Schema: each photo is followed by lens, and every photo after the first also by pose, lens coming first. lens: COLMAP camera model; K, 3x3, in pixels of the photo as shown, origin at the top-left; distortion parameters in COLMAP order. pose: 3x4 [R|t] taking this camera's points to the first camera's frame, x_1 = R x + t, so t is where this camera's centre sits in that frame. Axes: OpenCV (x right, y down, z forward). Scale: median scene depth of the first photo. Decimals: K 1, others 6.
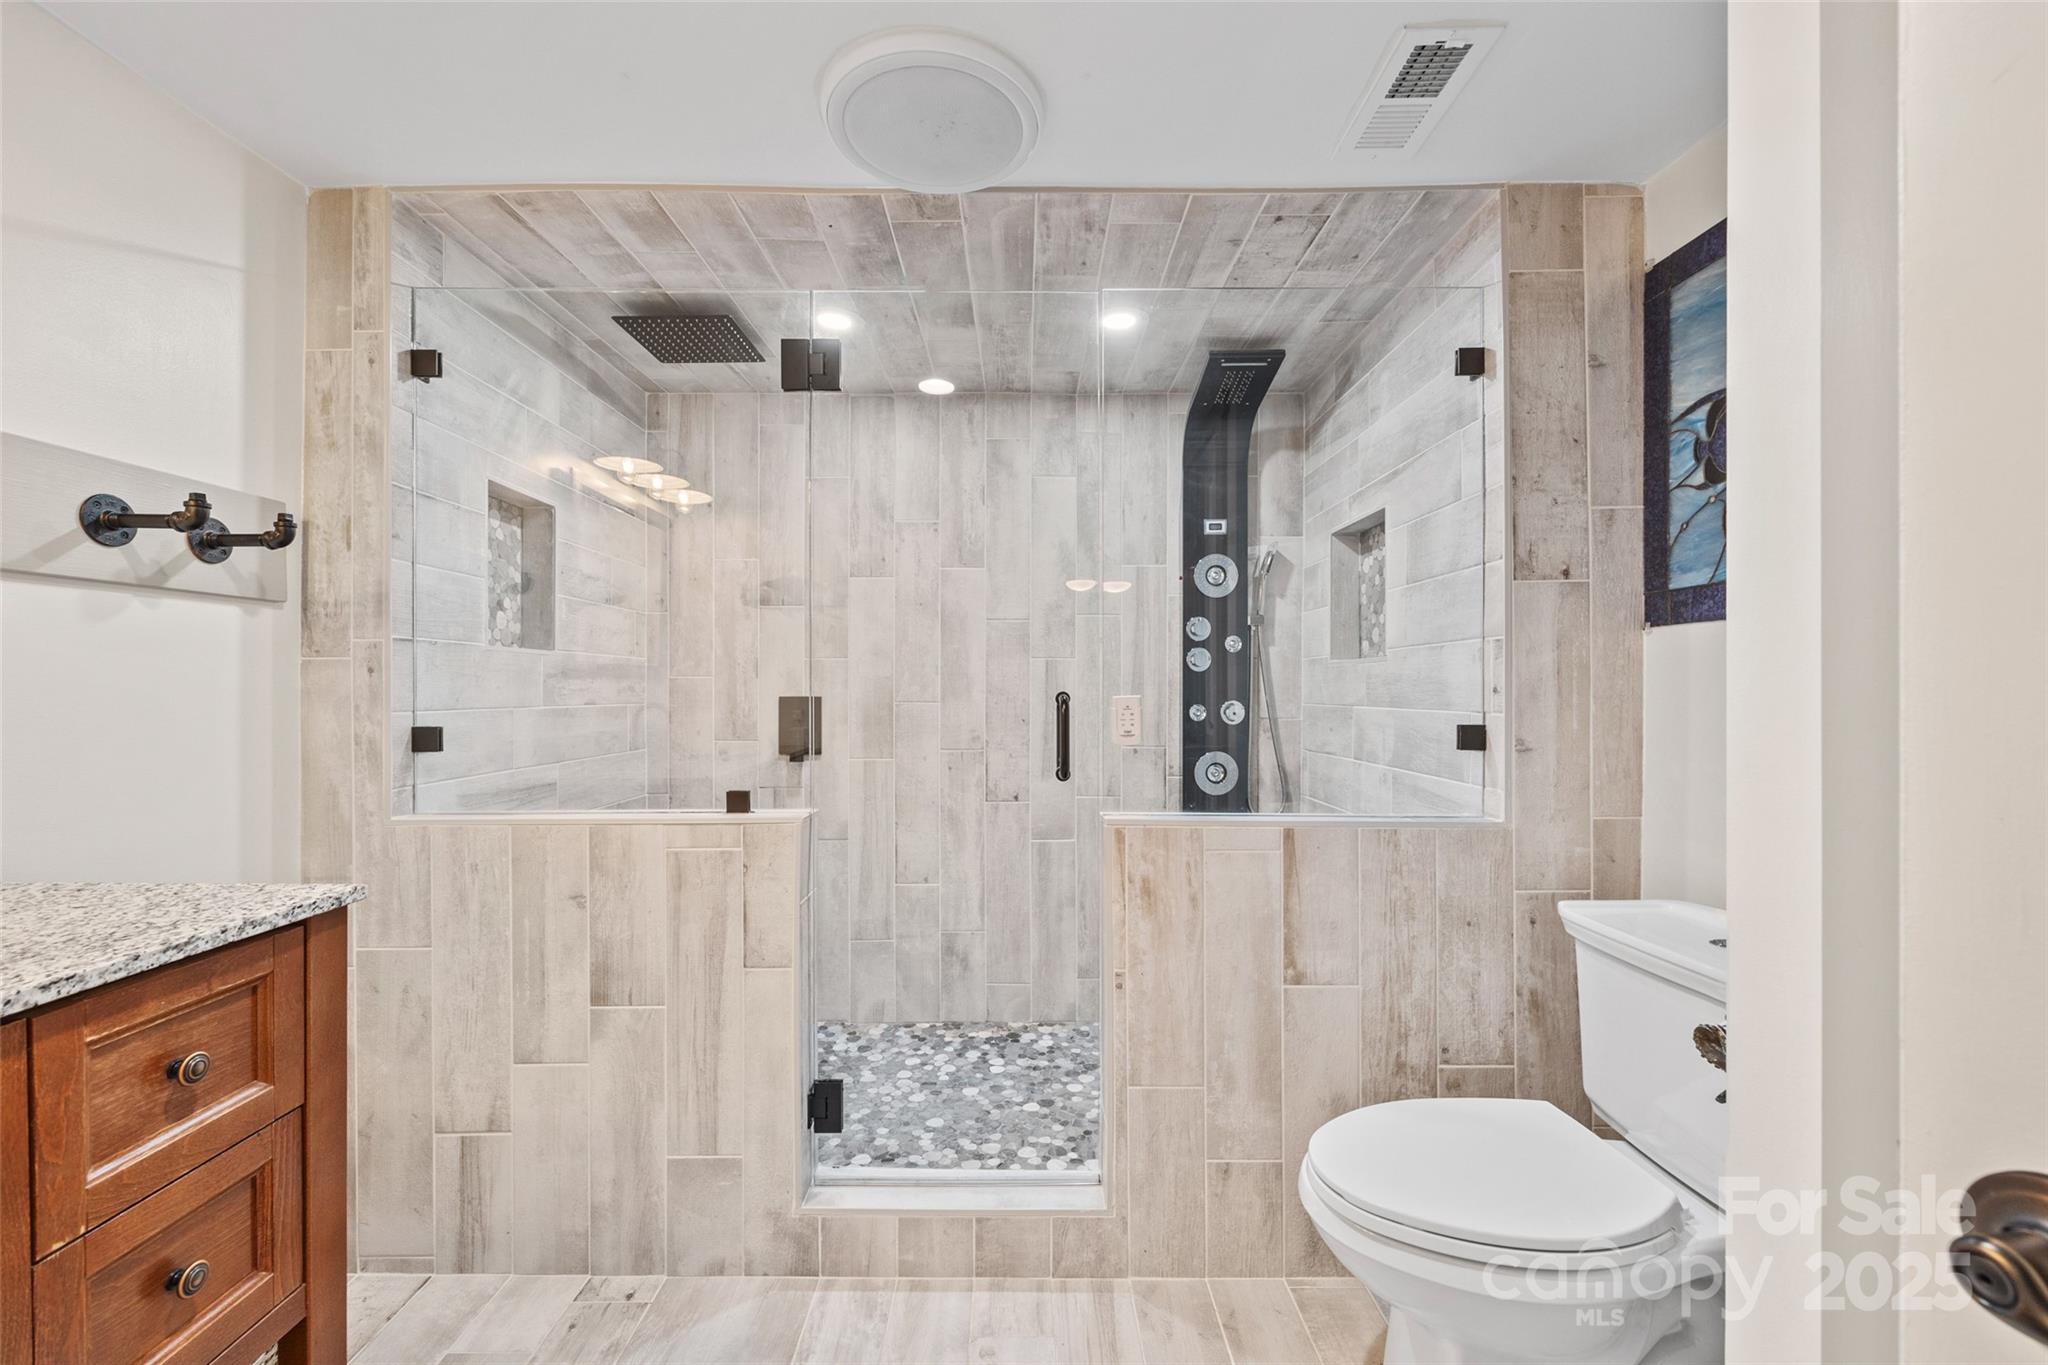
lens RADIAL K [[827.0, 0, 1020.5], [0, 827.0, 690.9], [0, 0, 1]] dist [0.000785, -0.000437]
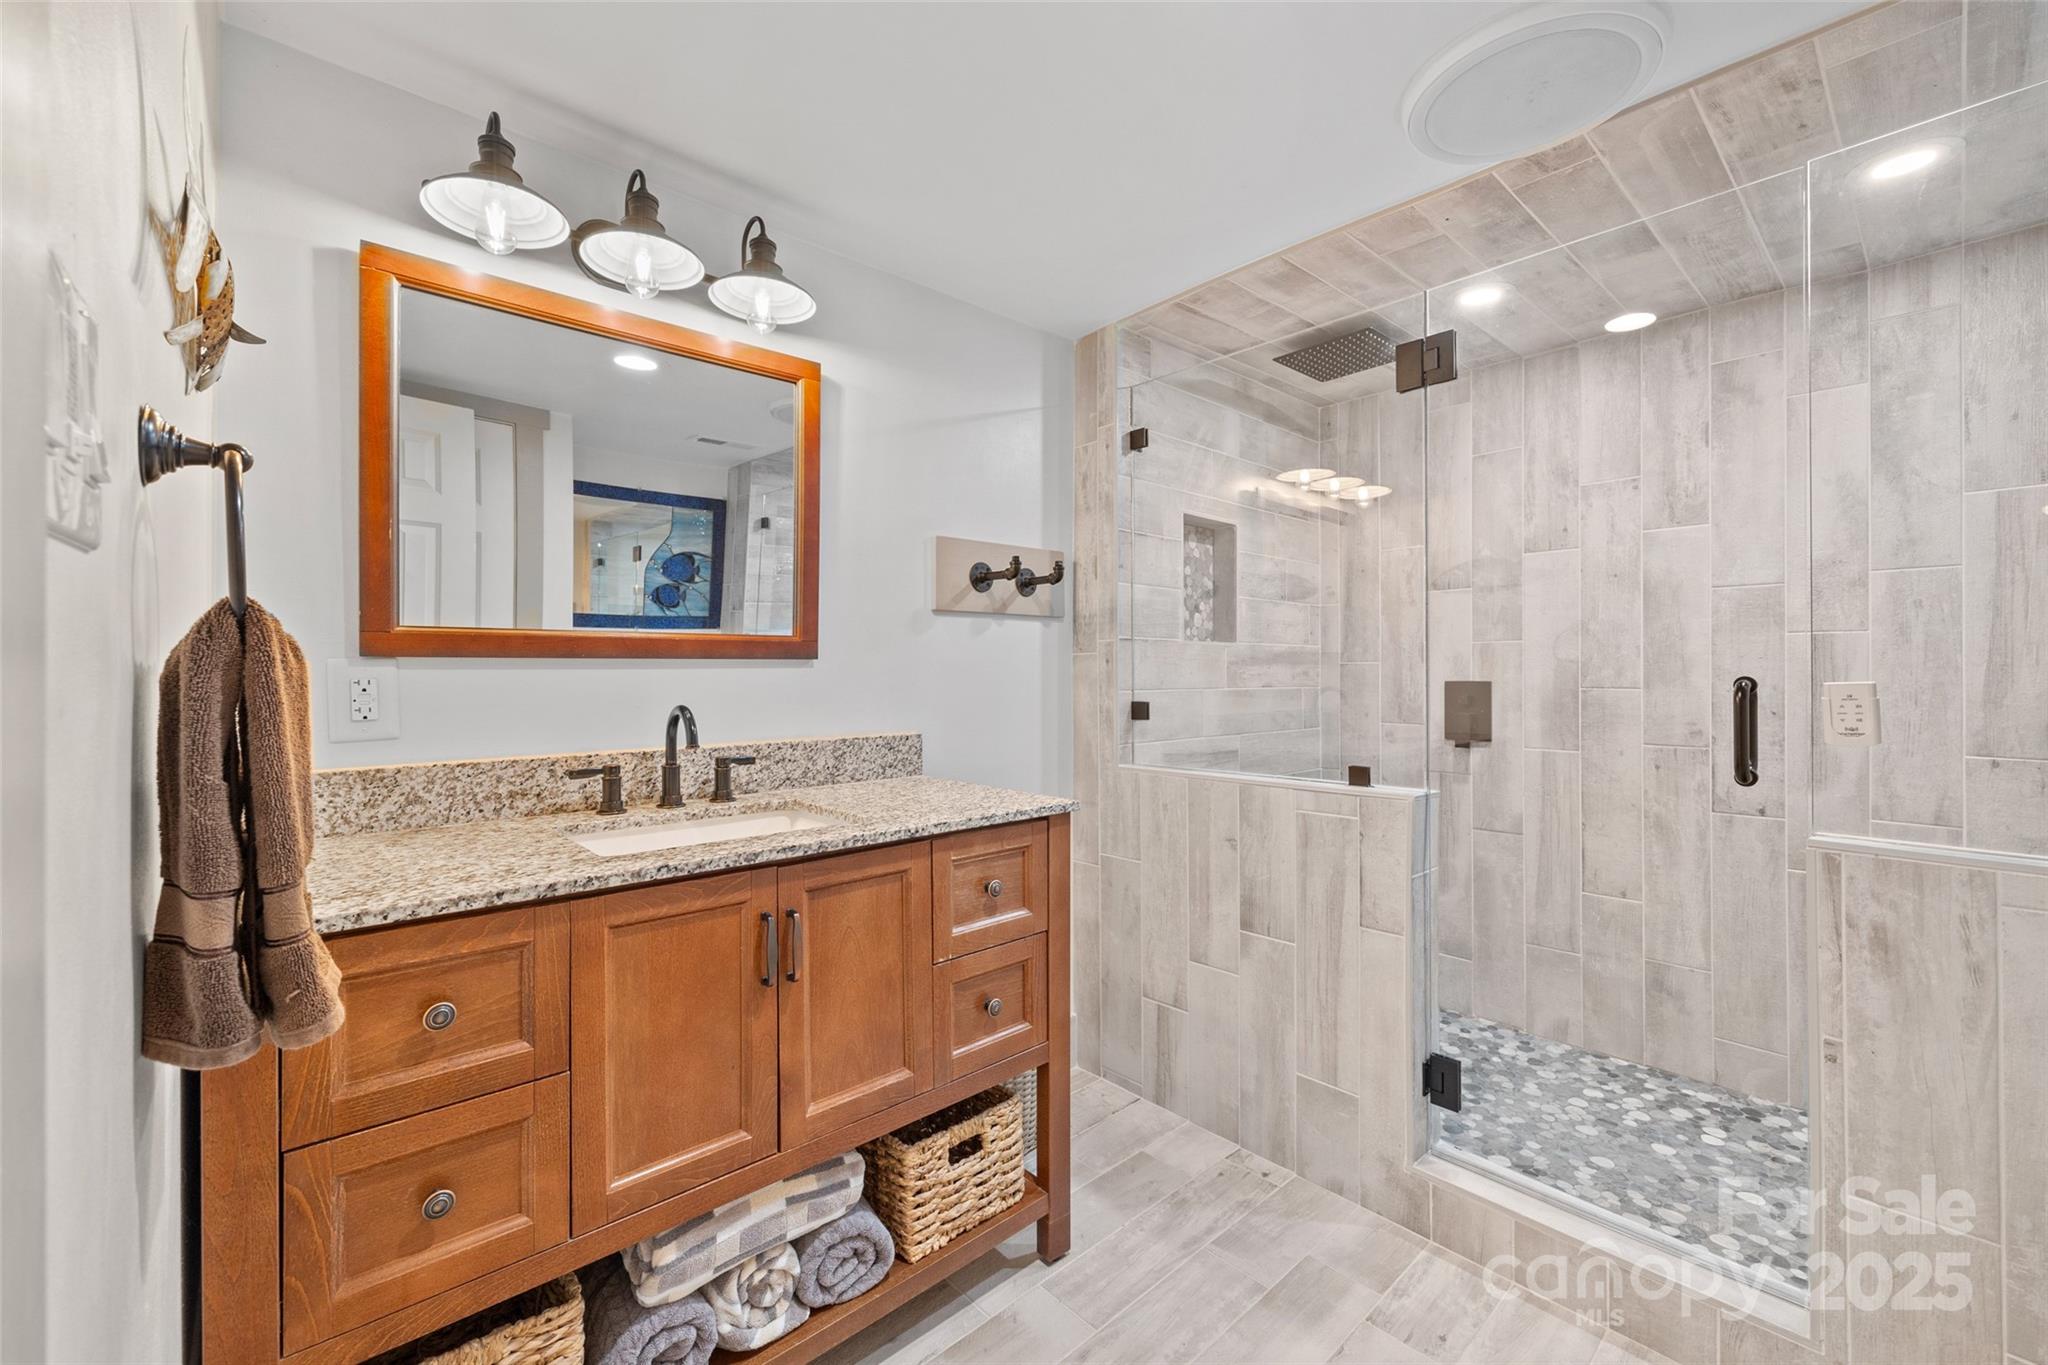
lens RADIAL K [[827.0, 0, 1025.1], [0, 827.0, 674.9], [0, 0, 1]] dist [0.000785, -0.000437]
pose [[0.672921, -0.000512, -0.739714, 0.174549], [0.000362, 1.000000, -0.000363, -0.000674], [0.739714, -0.000023, 0.672921, -0.071183]]
